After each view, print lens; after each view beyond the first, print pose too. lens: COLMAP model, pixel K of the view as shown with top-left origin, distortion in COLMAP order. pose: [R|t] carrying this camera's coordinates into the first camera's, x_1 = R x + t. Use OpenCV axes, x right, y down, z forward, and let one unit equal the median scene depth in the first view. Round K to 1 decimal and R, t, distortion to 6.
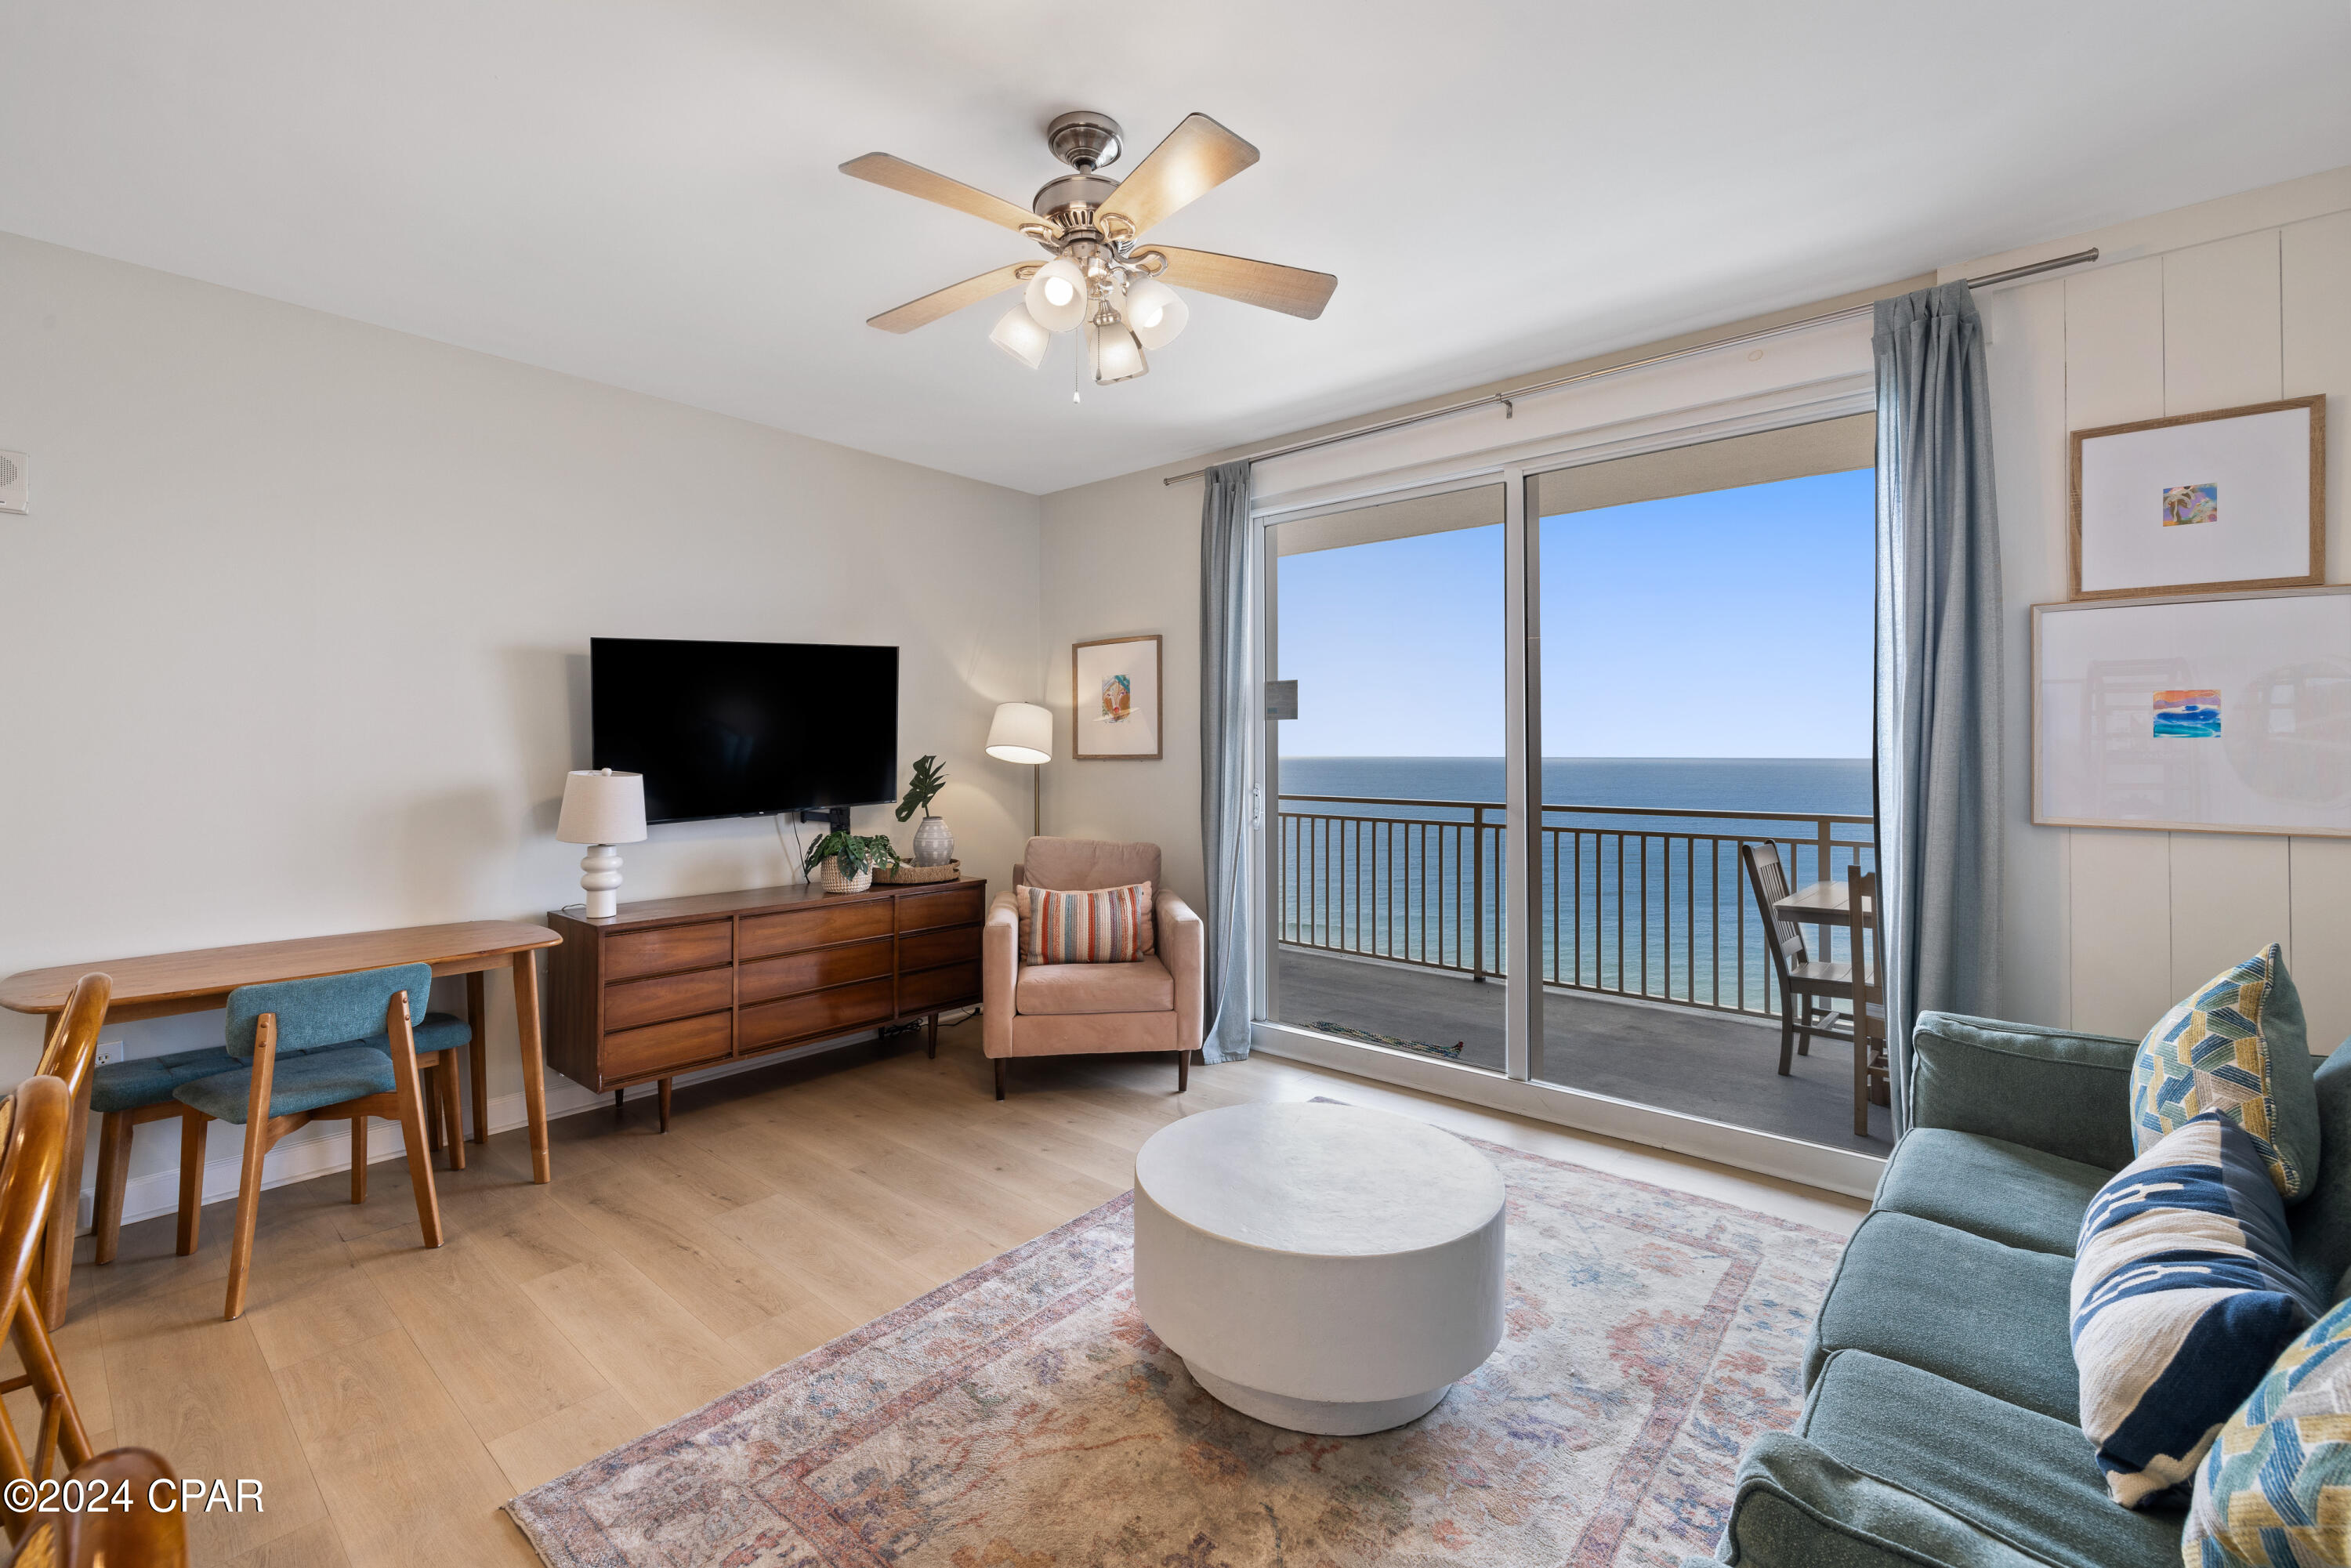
lens RADIAL K [[993.9, 0, 1167.0], [0, 993.9, 737.8], [0, 0, 1]] dist [-0.000489, -0.000466]
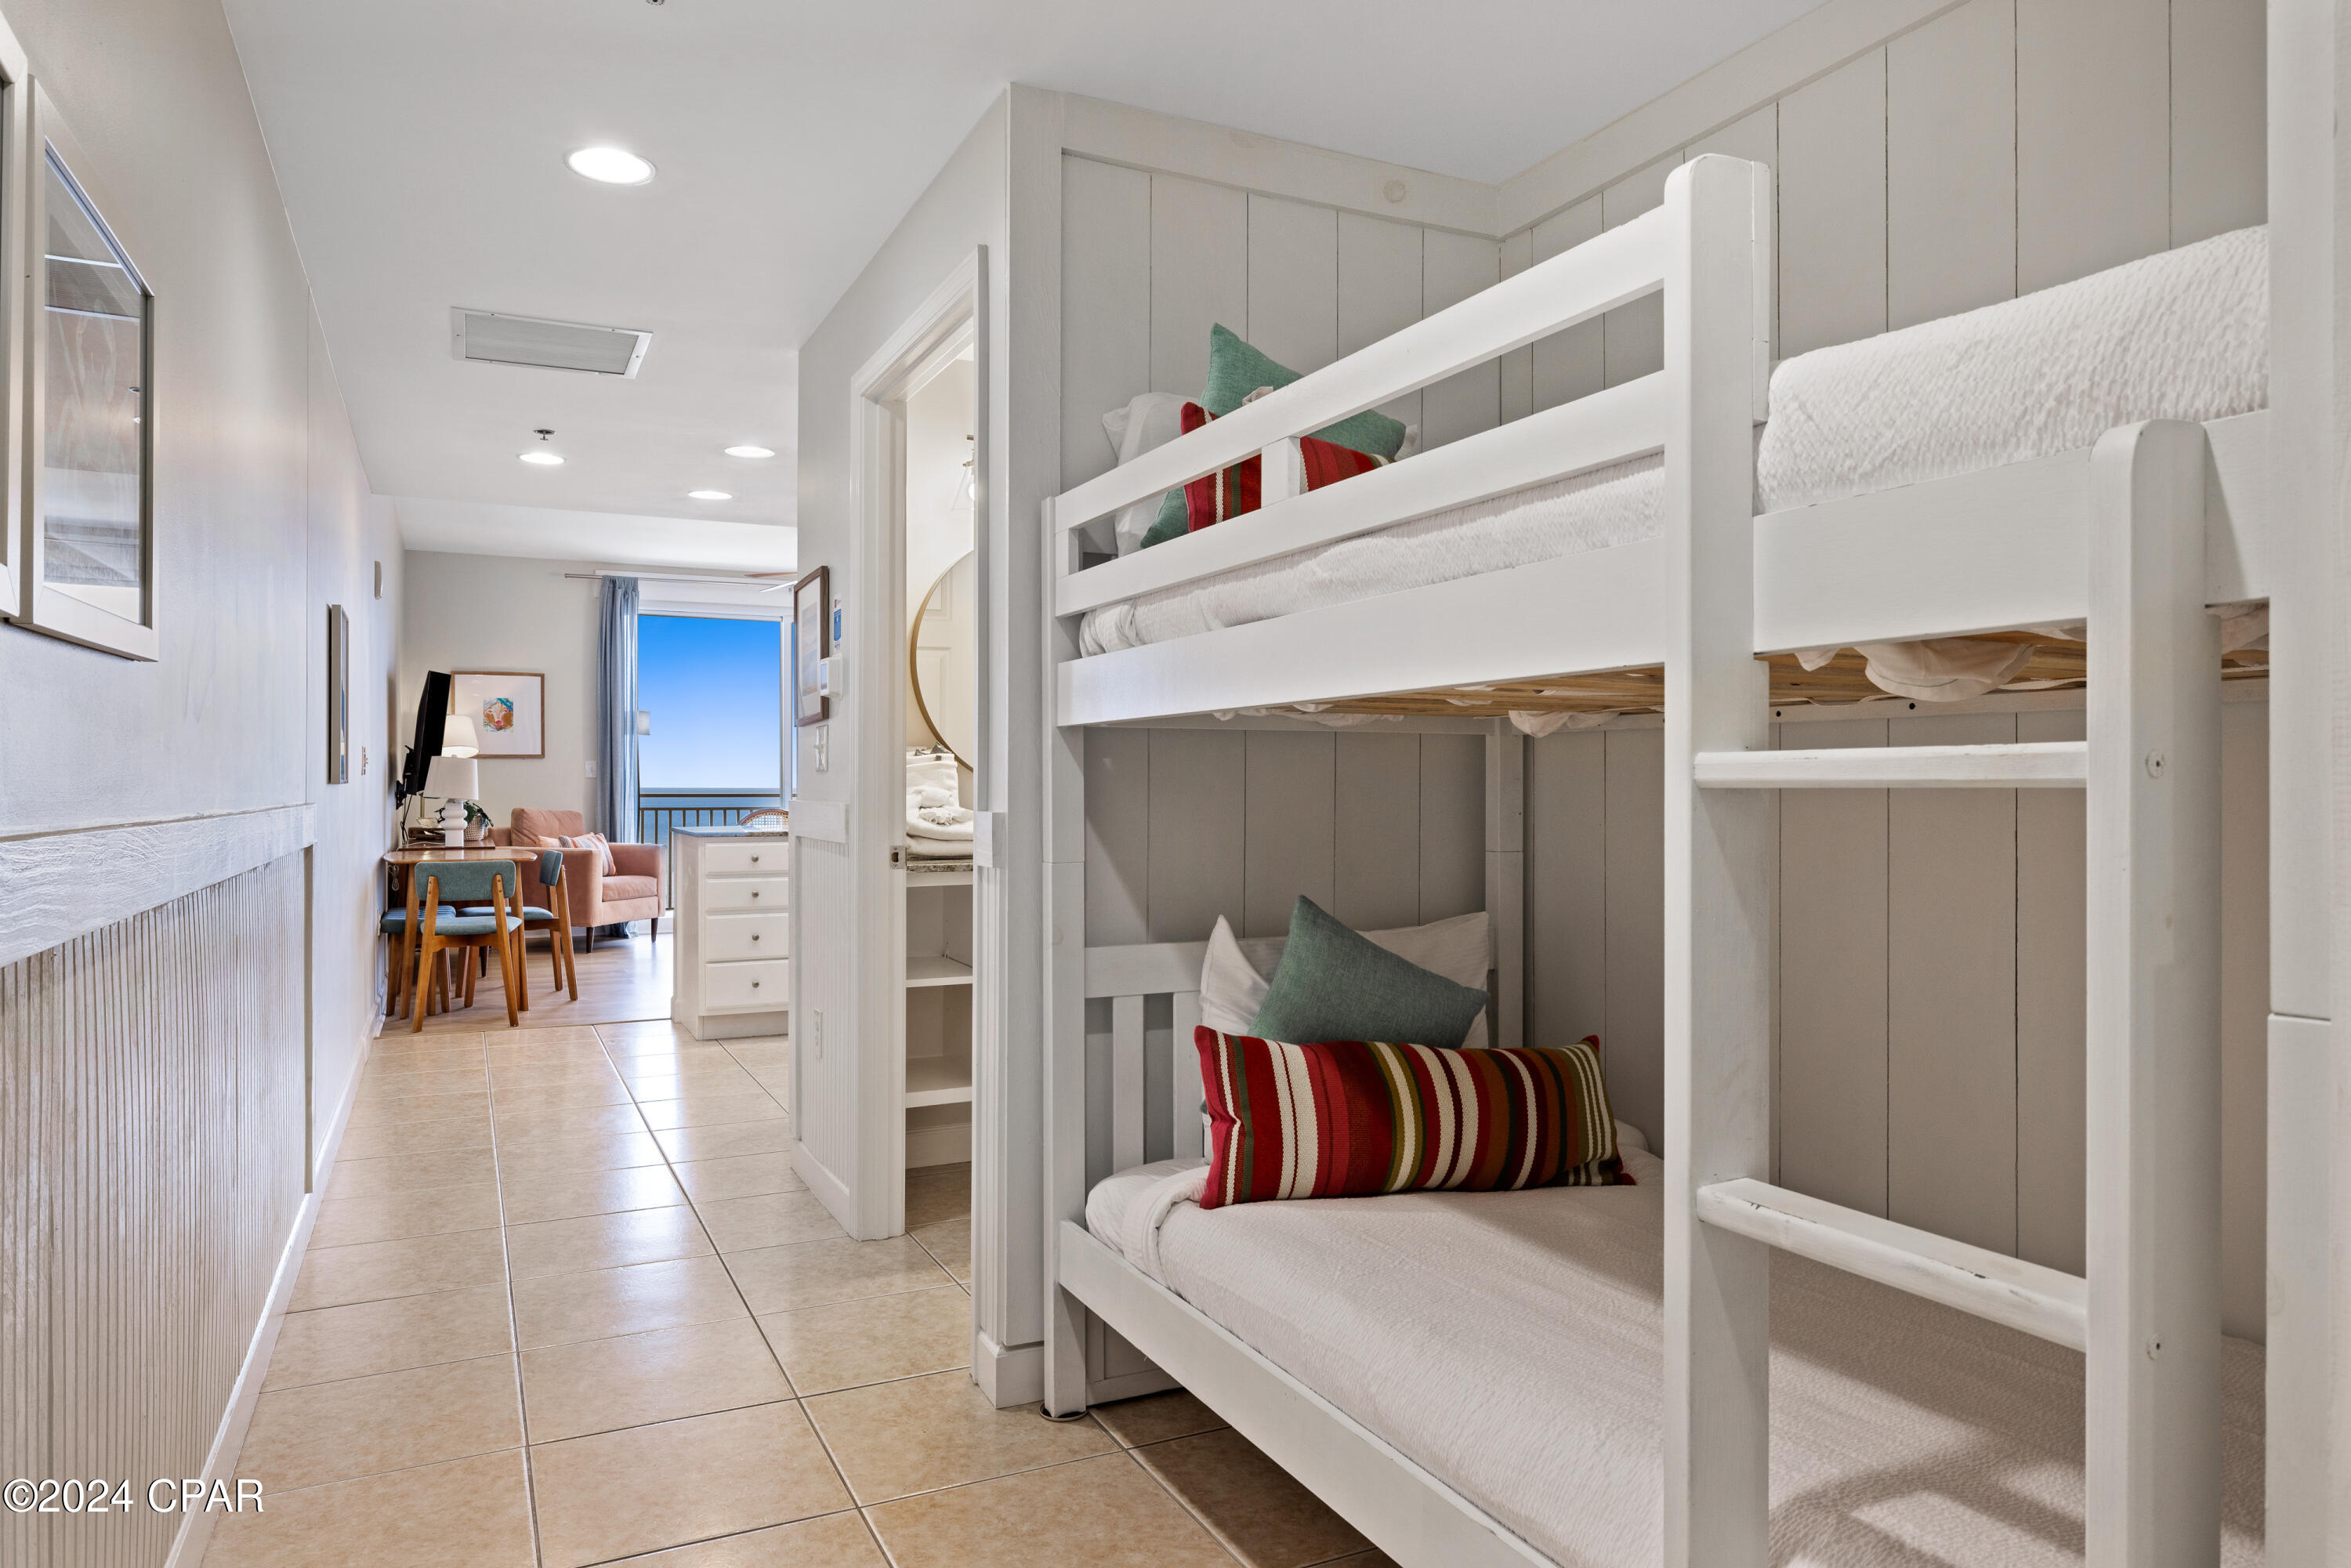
lens RADIAL K [[1439.2, 0, 1157.2], [0, 1439.2, 783.2], [0, 0, 1]] dist [-0.009456, 0.006567]
pose [[0.398852, 0.003465, 0.917009, -2.347234], [-0.017746, 0.999835, 0.003941, 0.050117], [-0.916844, -0.017845, 0.398847, -1.008930]]
